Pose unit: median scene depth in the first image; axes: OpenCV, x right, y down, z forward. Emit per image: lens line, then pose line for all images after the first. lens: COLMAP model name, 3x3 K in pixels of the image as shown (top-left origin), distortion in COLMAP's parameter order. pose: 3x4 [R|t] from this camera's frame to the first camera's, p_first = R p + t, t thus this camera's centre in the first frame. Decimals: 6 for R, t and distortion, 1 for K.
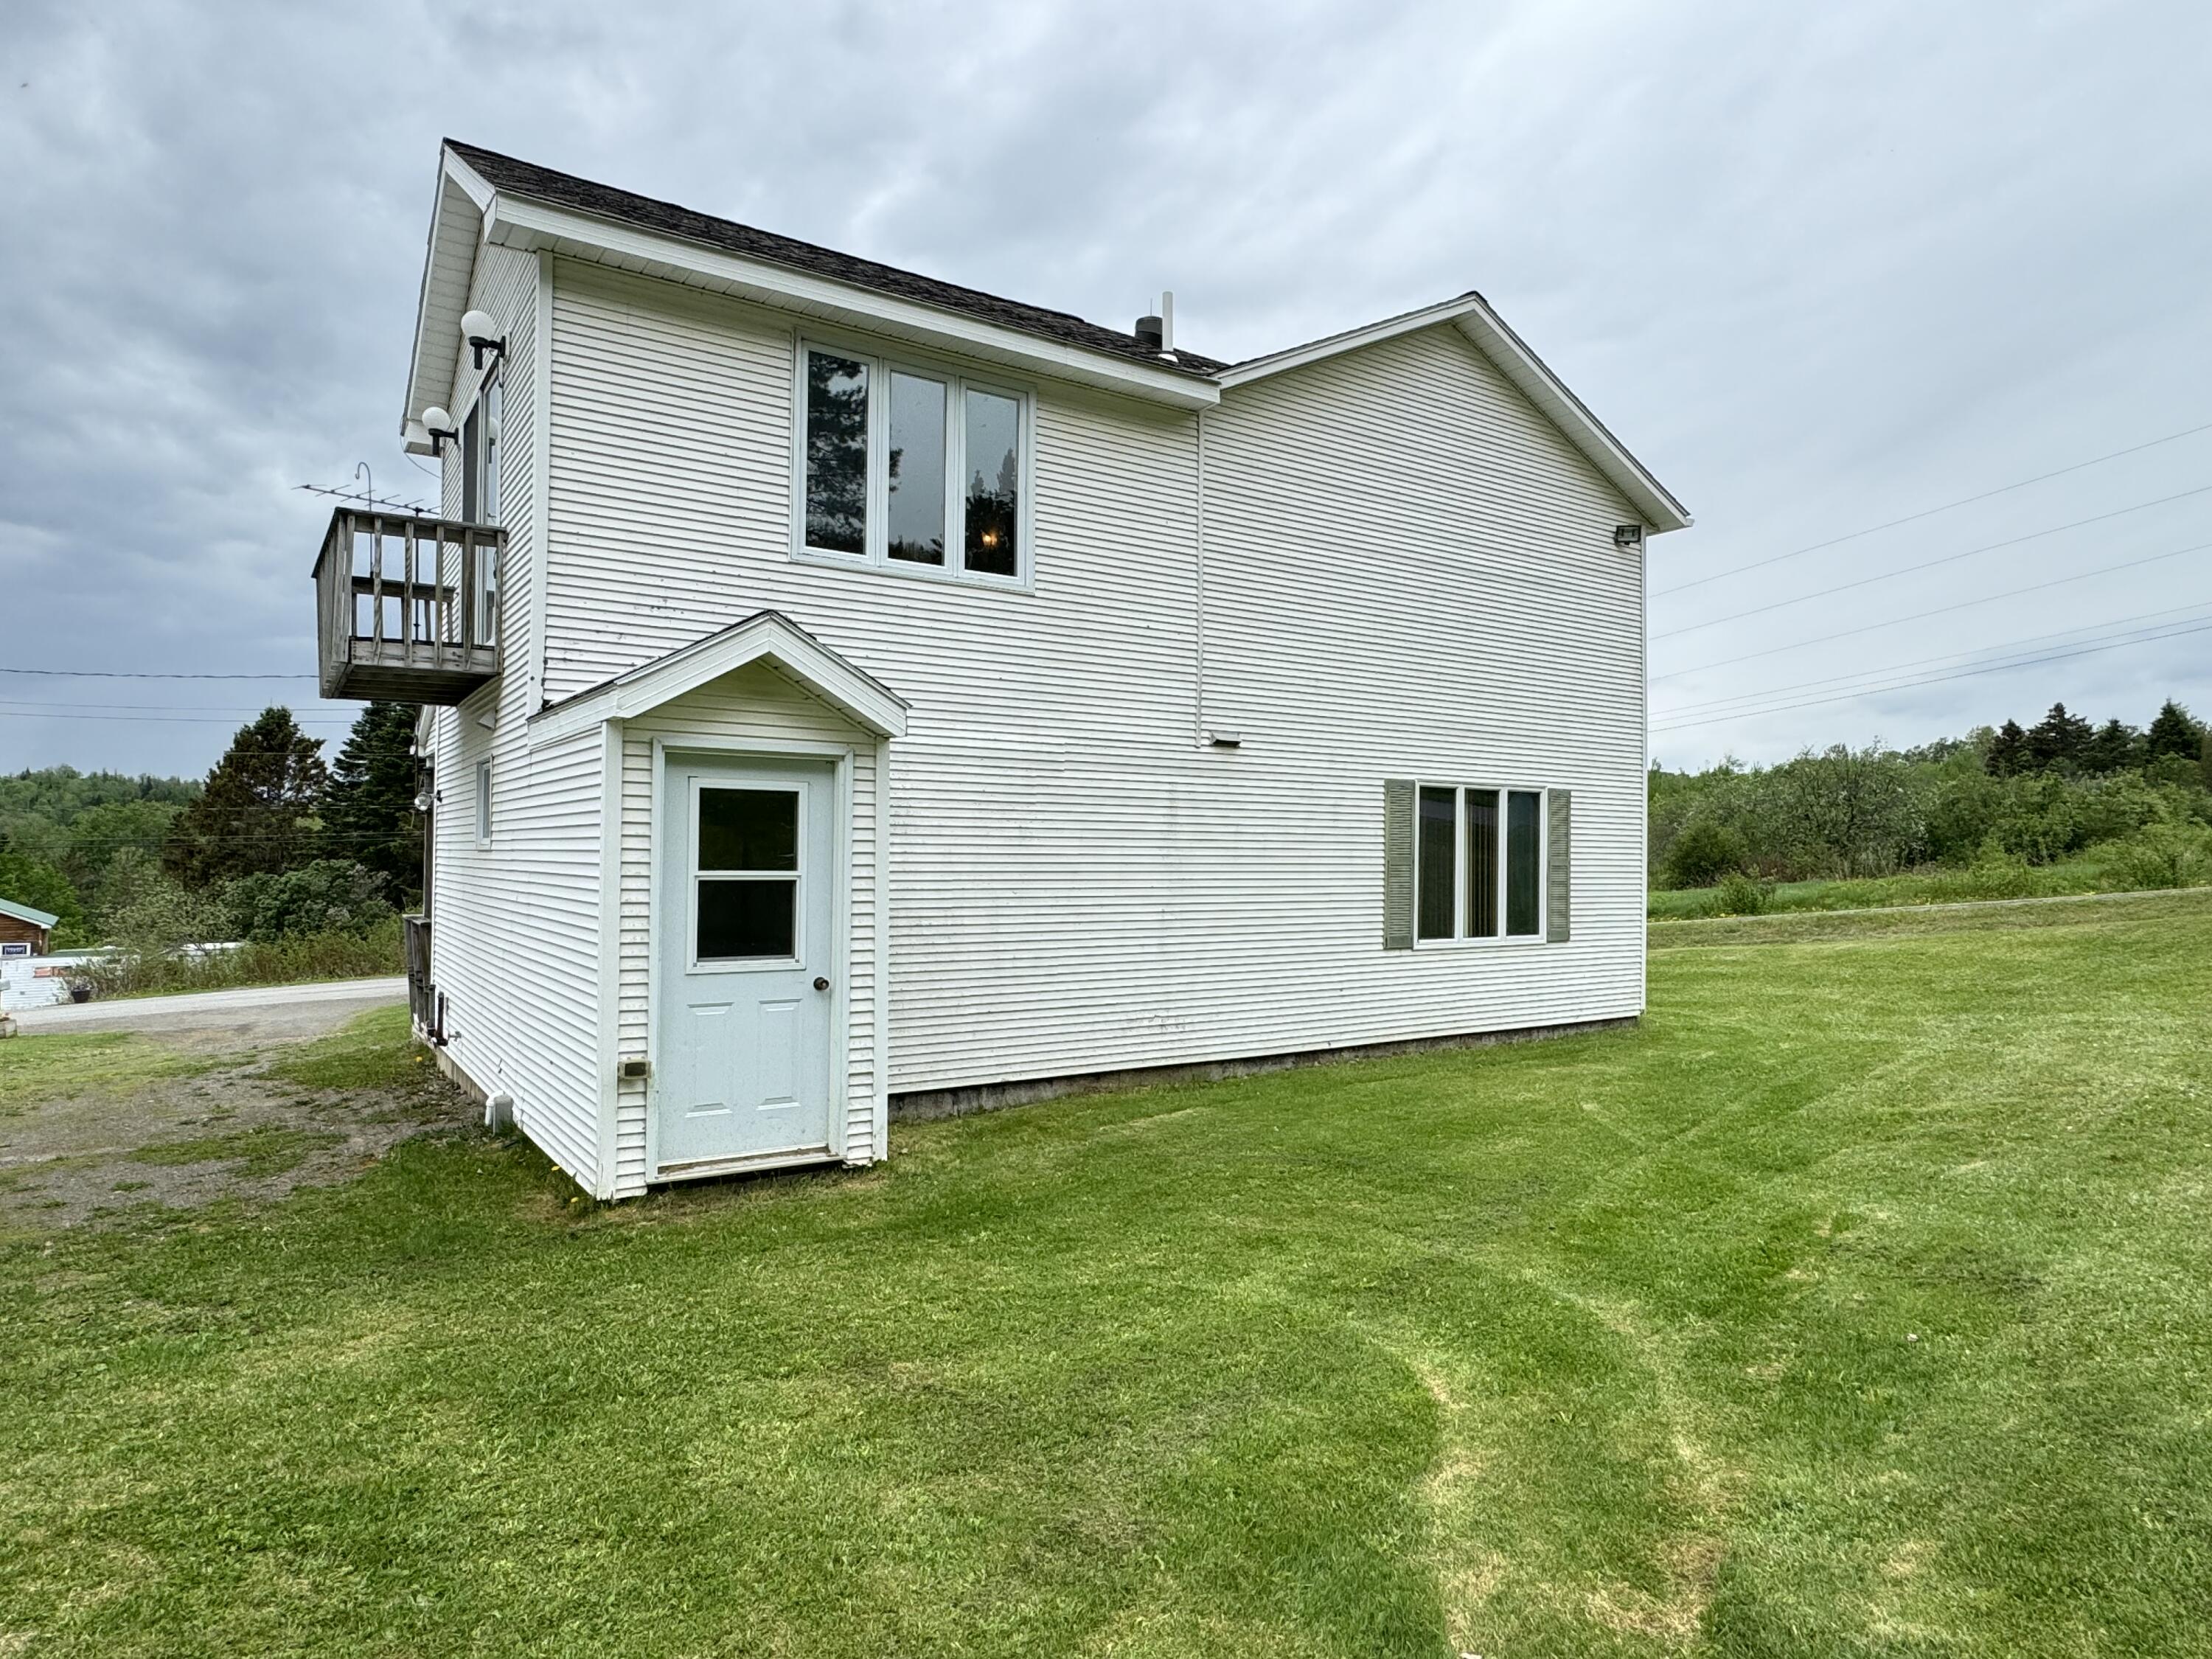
lens RADIAL K [[1300.4, 0, 1110.0], [0, 1300.4, 826.7], [0, 0, 1]] dist [-0.003288, 0.001315]
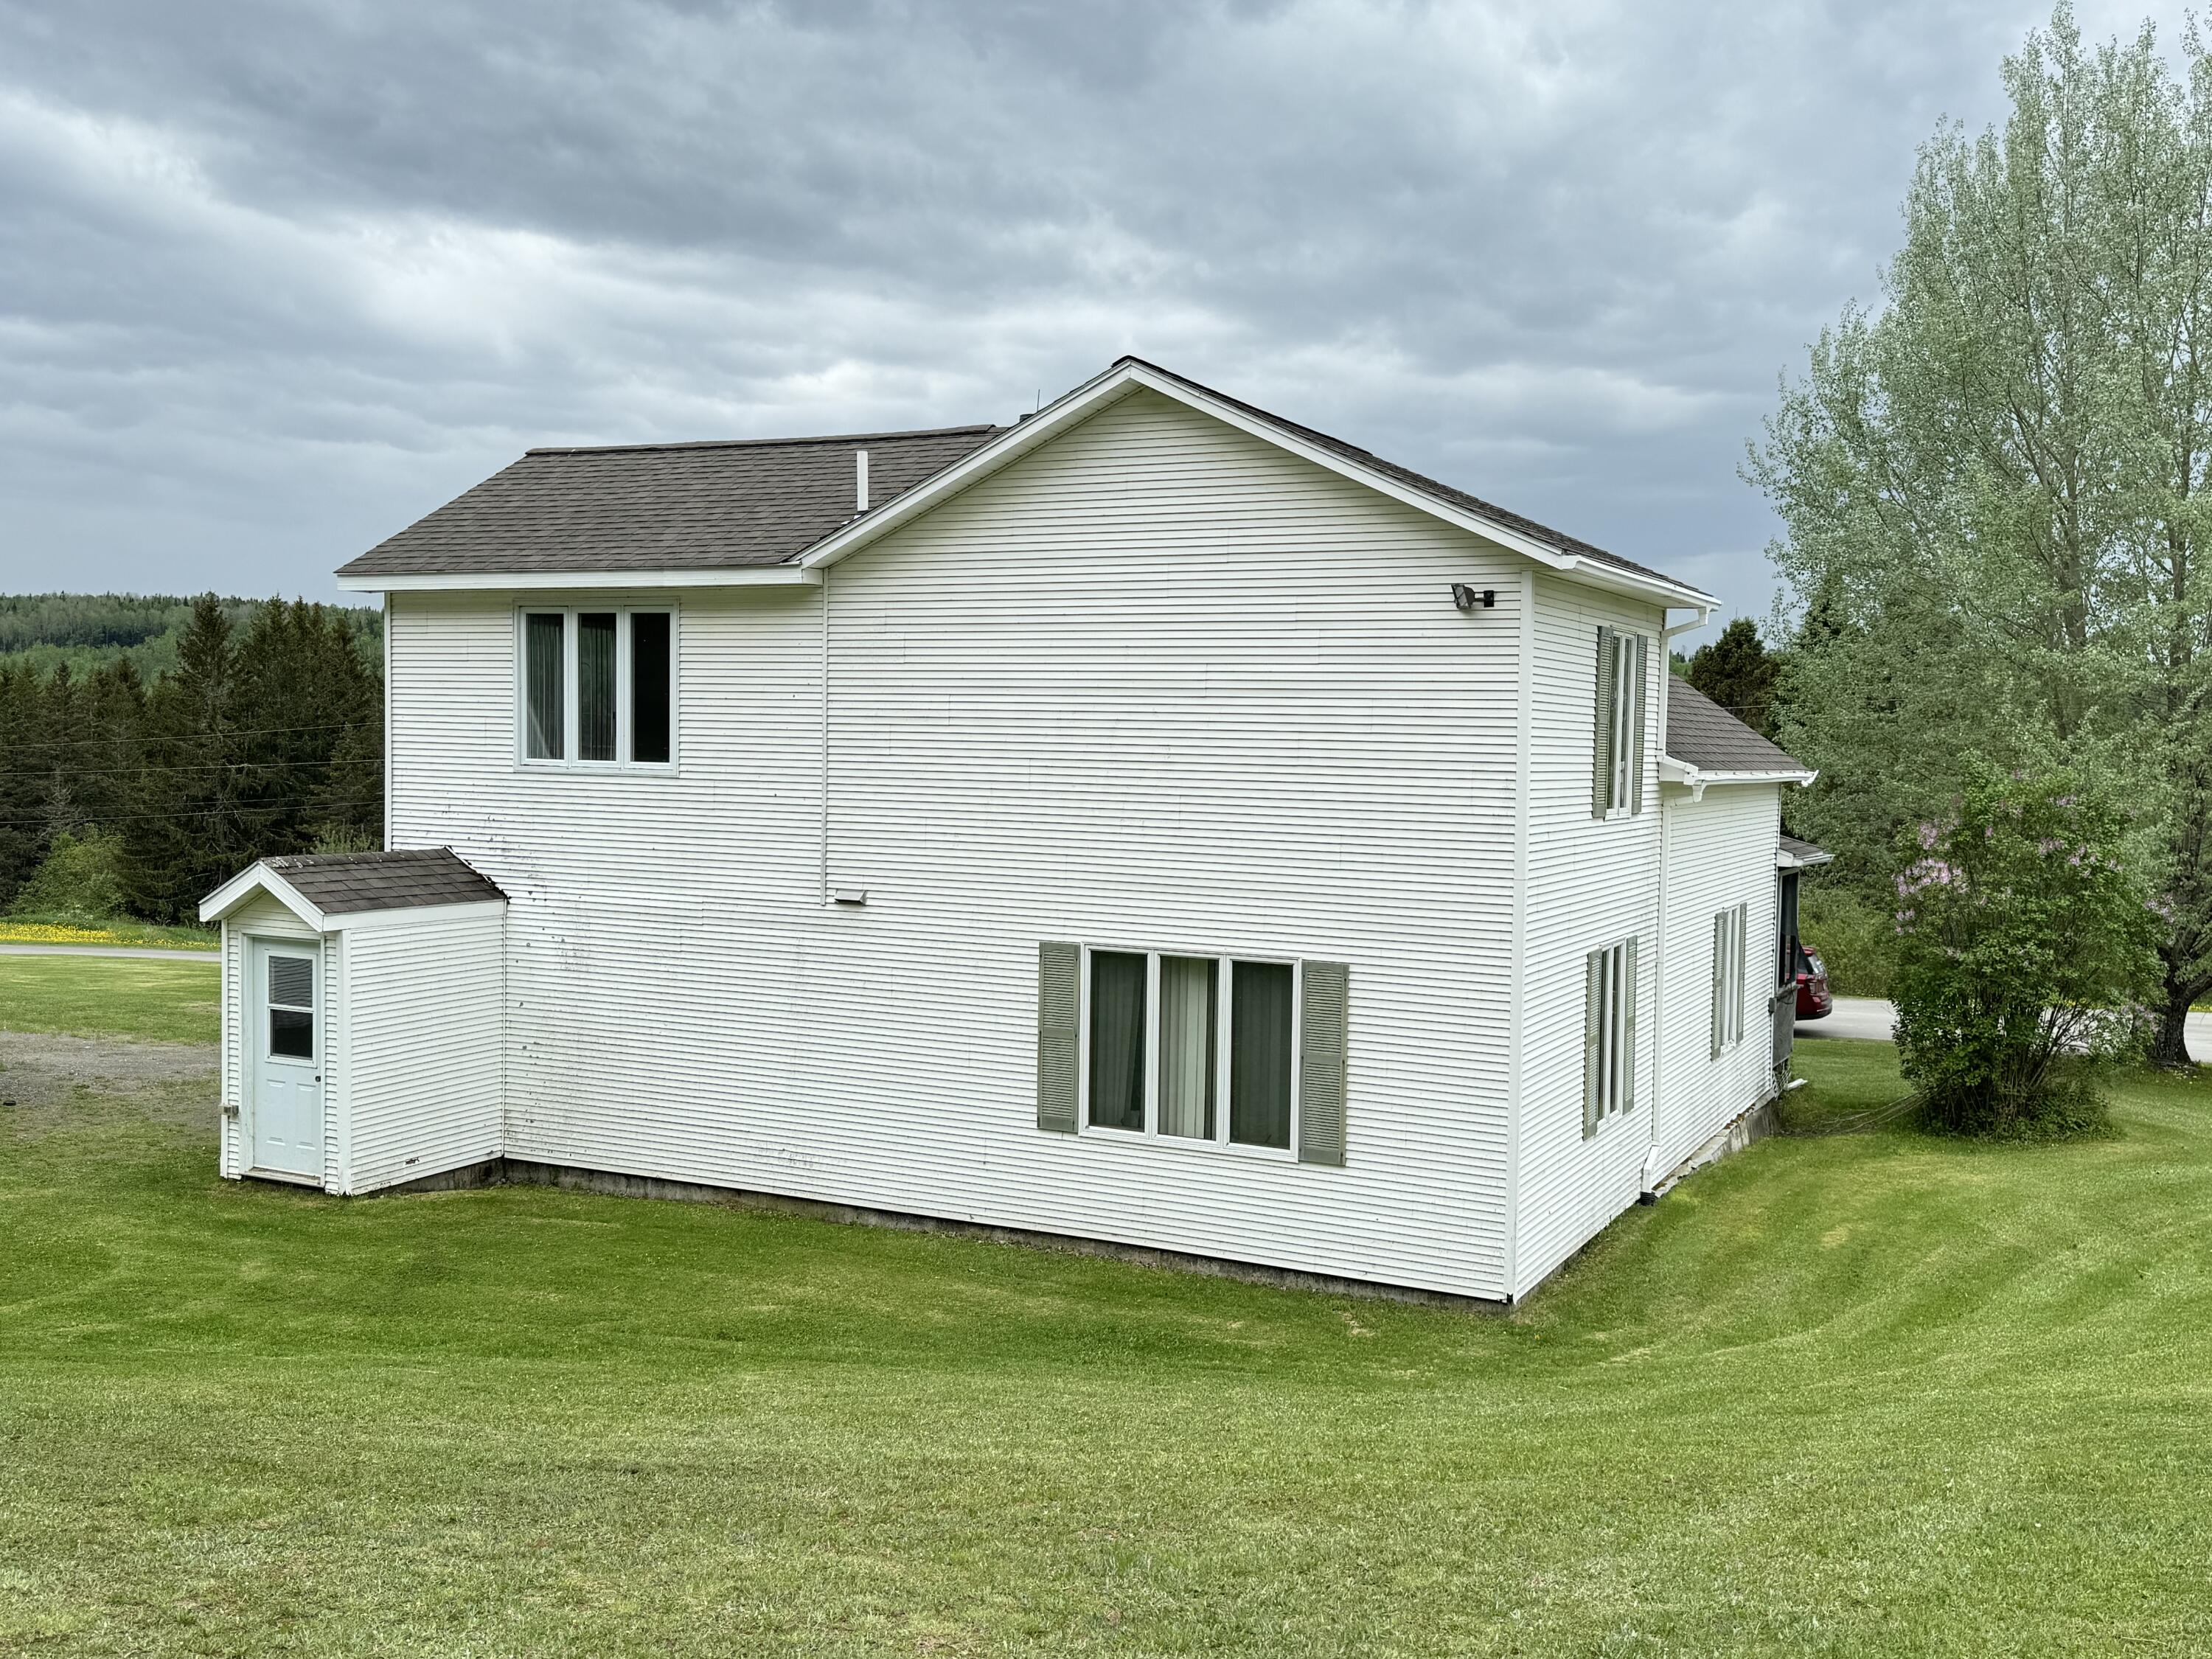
lens RADIAL K [[2039.7, 0, 1102.8], [0, 2039.7, 833.1], [0, 0, 1]] dist [0.070750, 0.000000]
pose [[0.485296, 0.043959, -0.873244, 1.590236], [0.006101, 0.998541, 0.053657, -0.202887], [0.874328, -0.031367, 0.484320, 0.389693]]
